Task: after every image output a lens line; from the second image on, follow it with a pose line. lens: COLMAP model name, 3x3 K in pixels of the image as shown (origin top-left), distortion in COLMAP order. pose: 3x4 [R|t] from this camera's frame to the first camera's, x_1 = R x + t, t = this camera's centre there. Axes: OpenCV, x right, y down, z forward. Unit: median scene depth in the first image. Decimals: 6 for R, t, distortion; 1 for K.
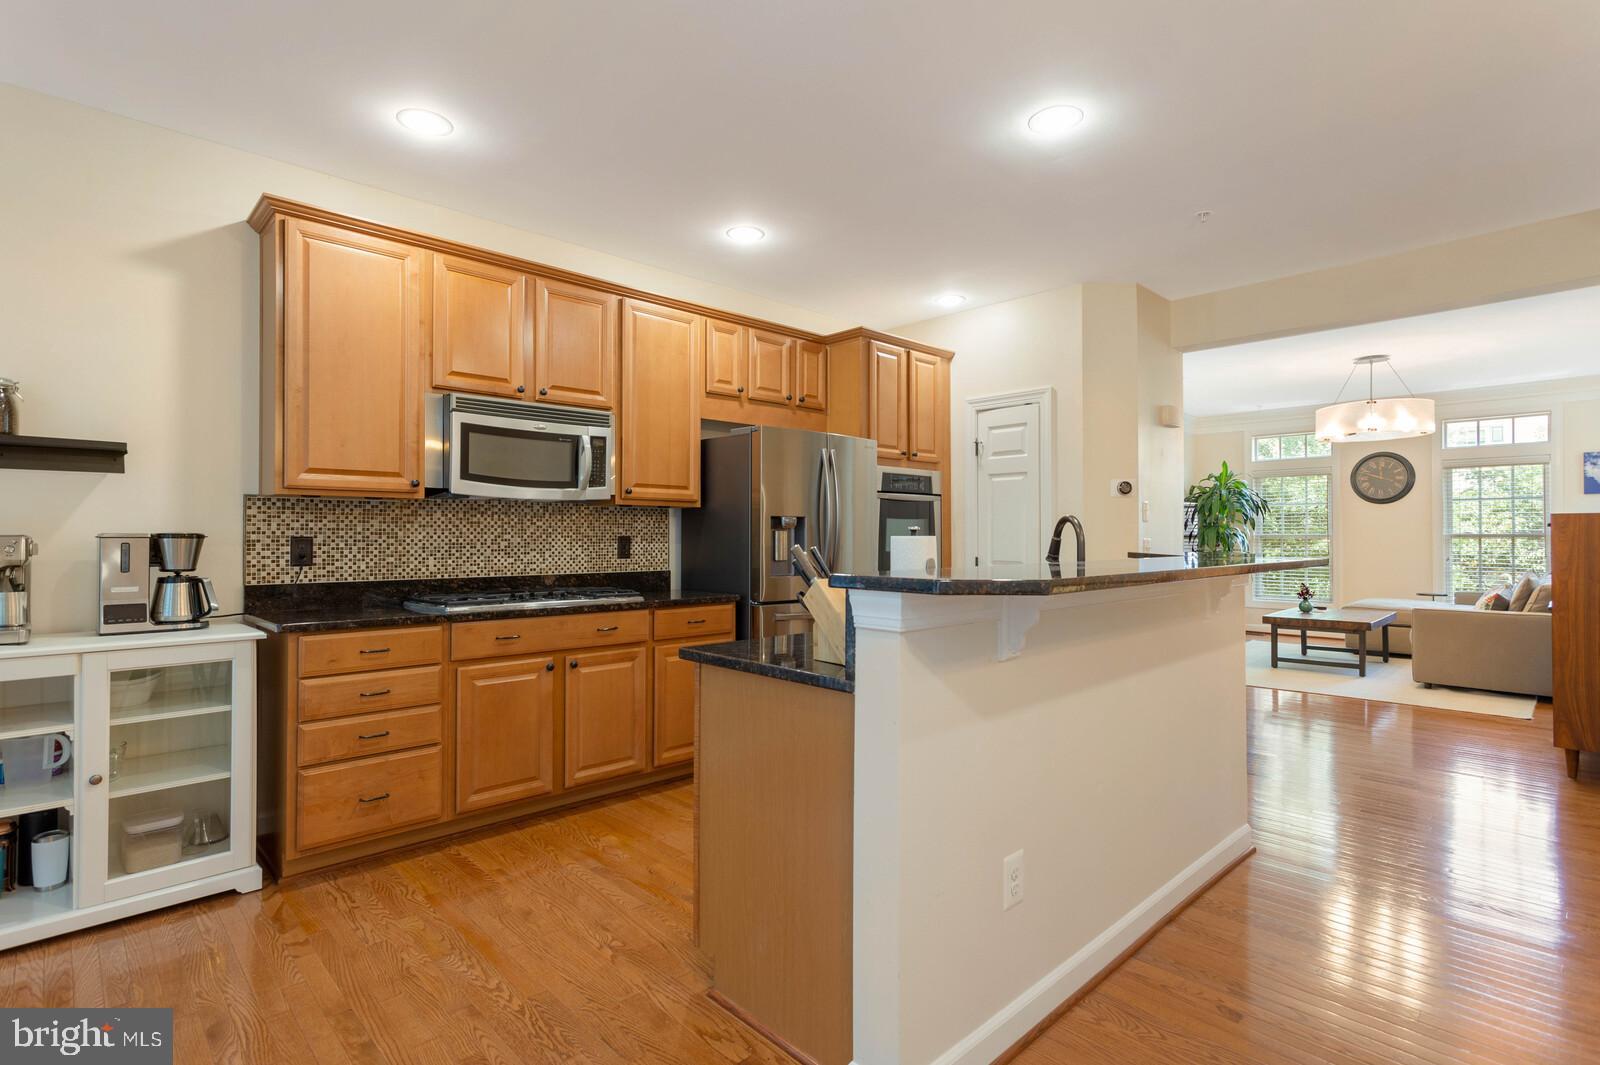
lens RADIAL K [[772.9, 0, 791.7], [0, 772.9, 535.1], [0, 0, 1]] dist [0.002480, 0.000564]
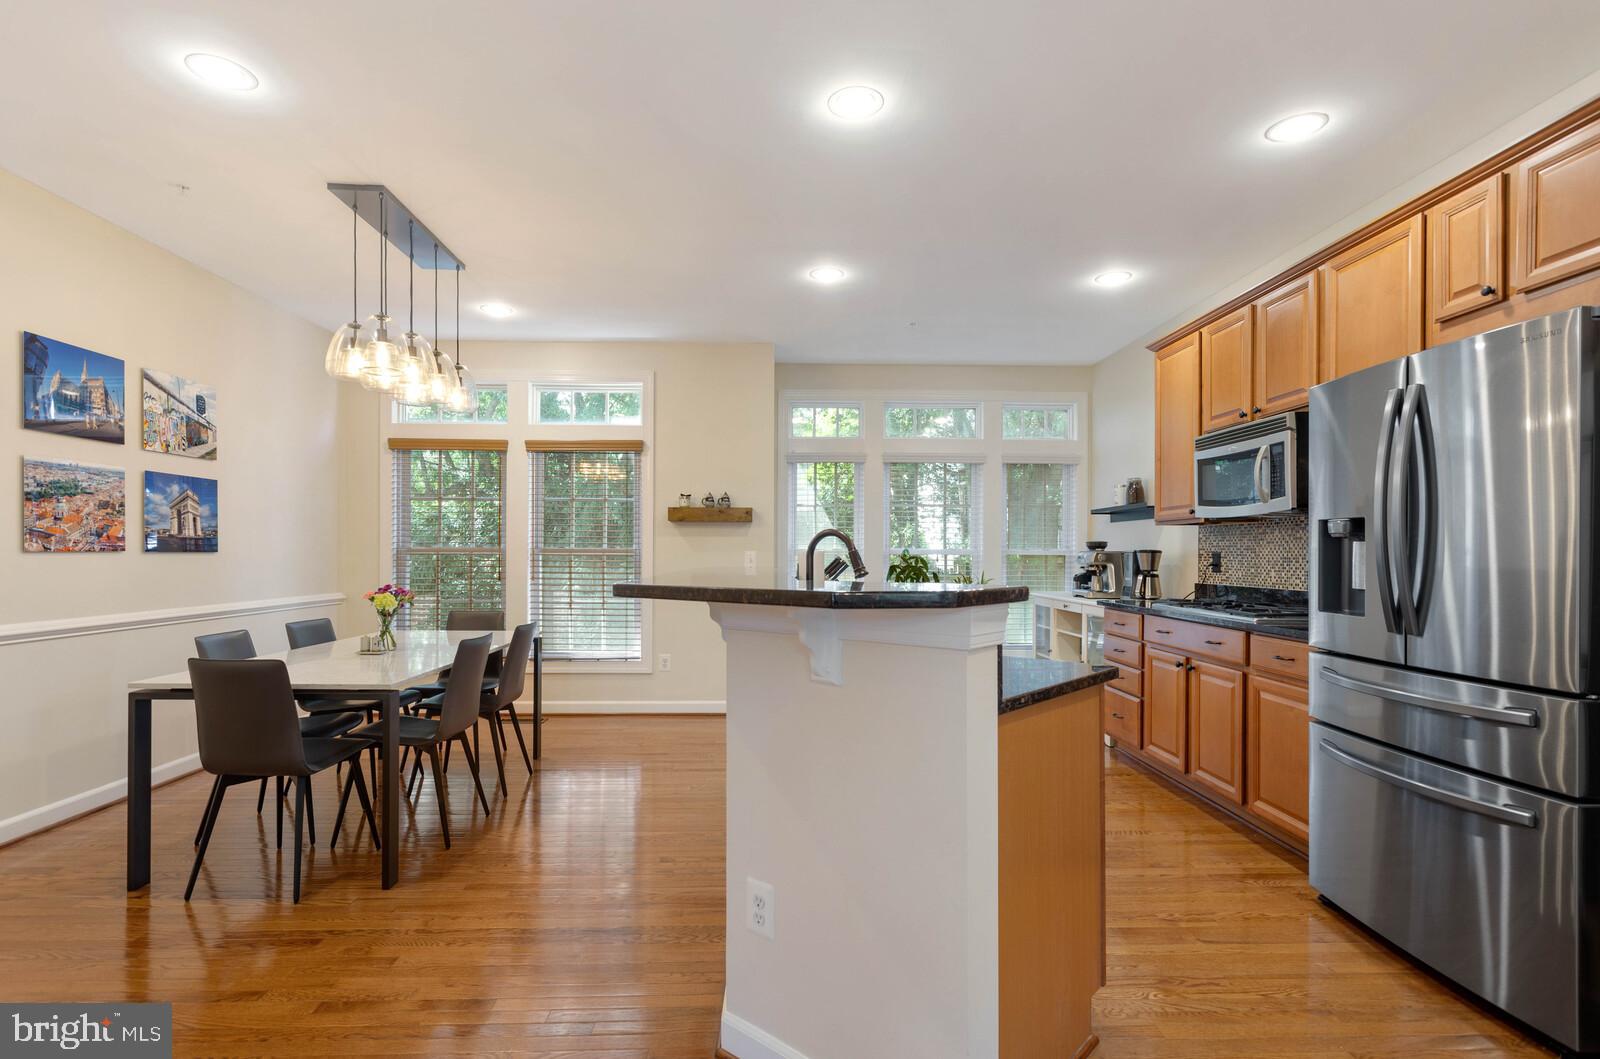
lens RADIAL K [[767.7, 0, 807.7], [0, 767.7, 559.2], [0, 0, 1]] dist [0.002109, 0.001307]
pose [[-0.656699, 0.004195, -0.754141, 0.799791], [-0.000845, 0.999980, 0.006298, 0.006232], [0.754152, 0.004773, -0.656683, 1.163024]]
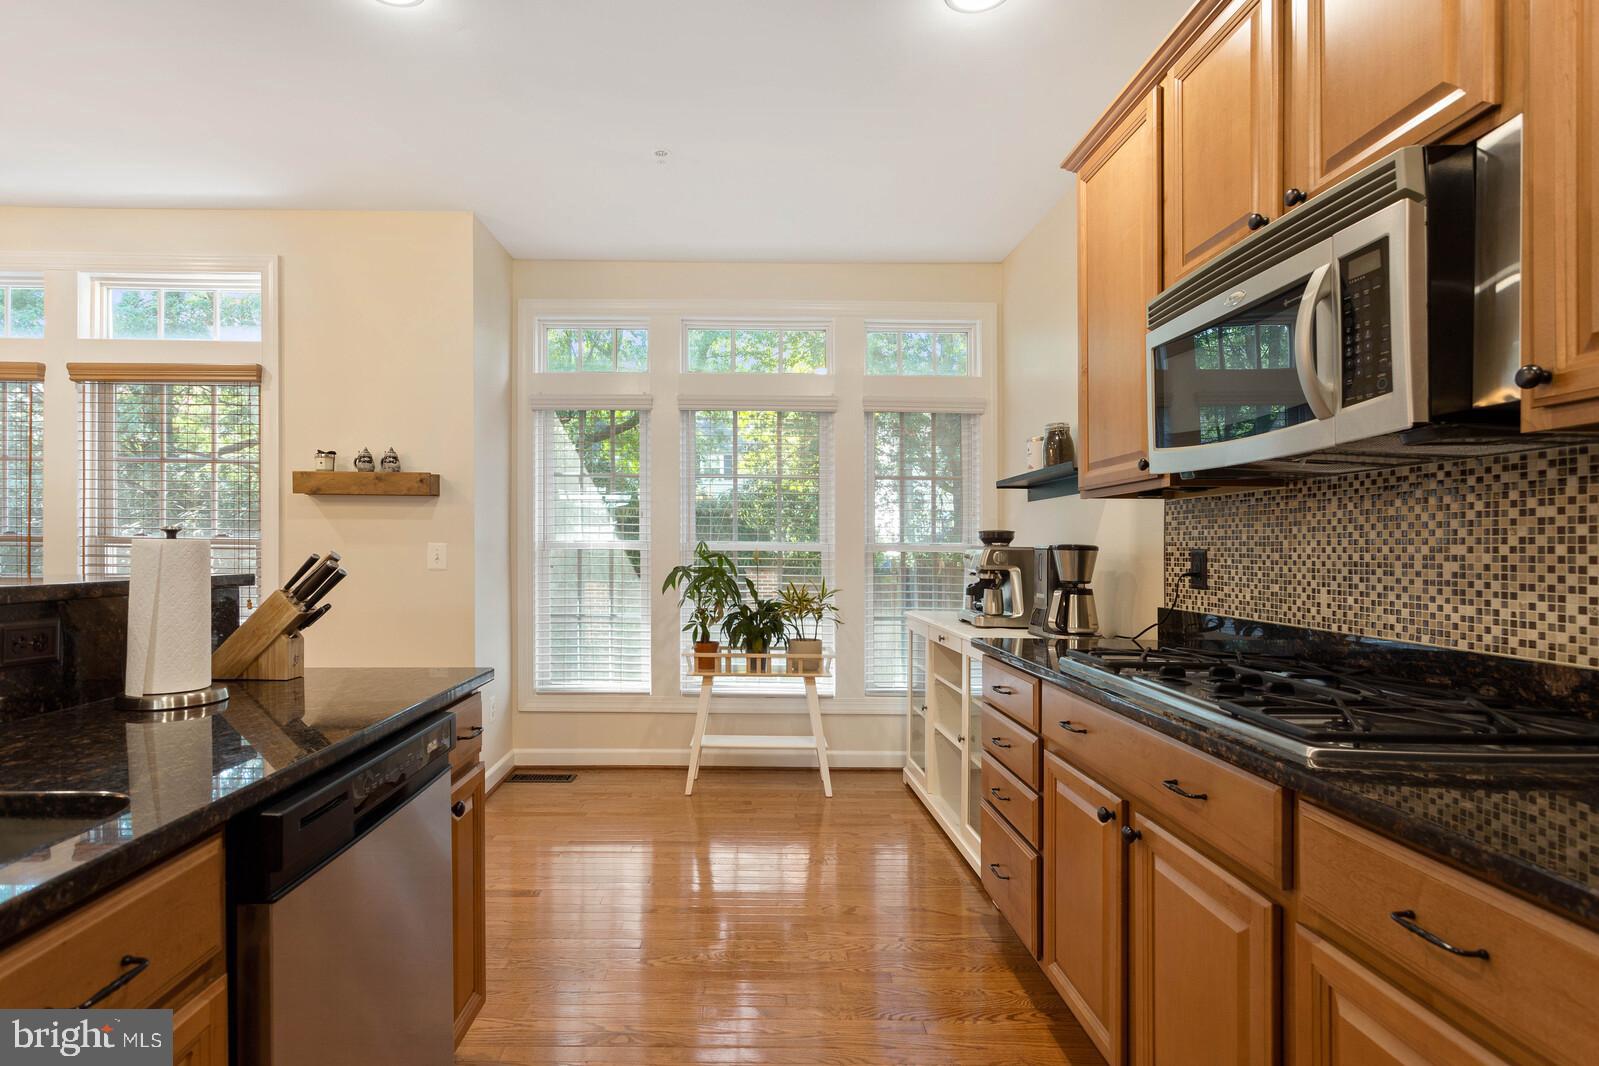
lens RADIAL K [[785.1, 0, 744.9], [0, 785.1, 537.8], [0, 0, 1]] dist [0.000921, 0.000311]
pose [[-0.686767, -0.015432, -0.726714, 0.176060], [-0.007556, 0.999872, -0.014092, 0.004422], [0.726838, -0.004186, -0.686796, 1.023080]]
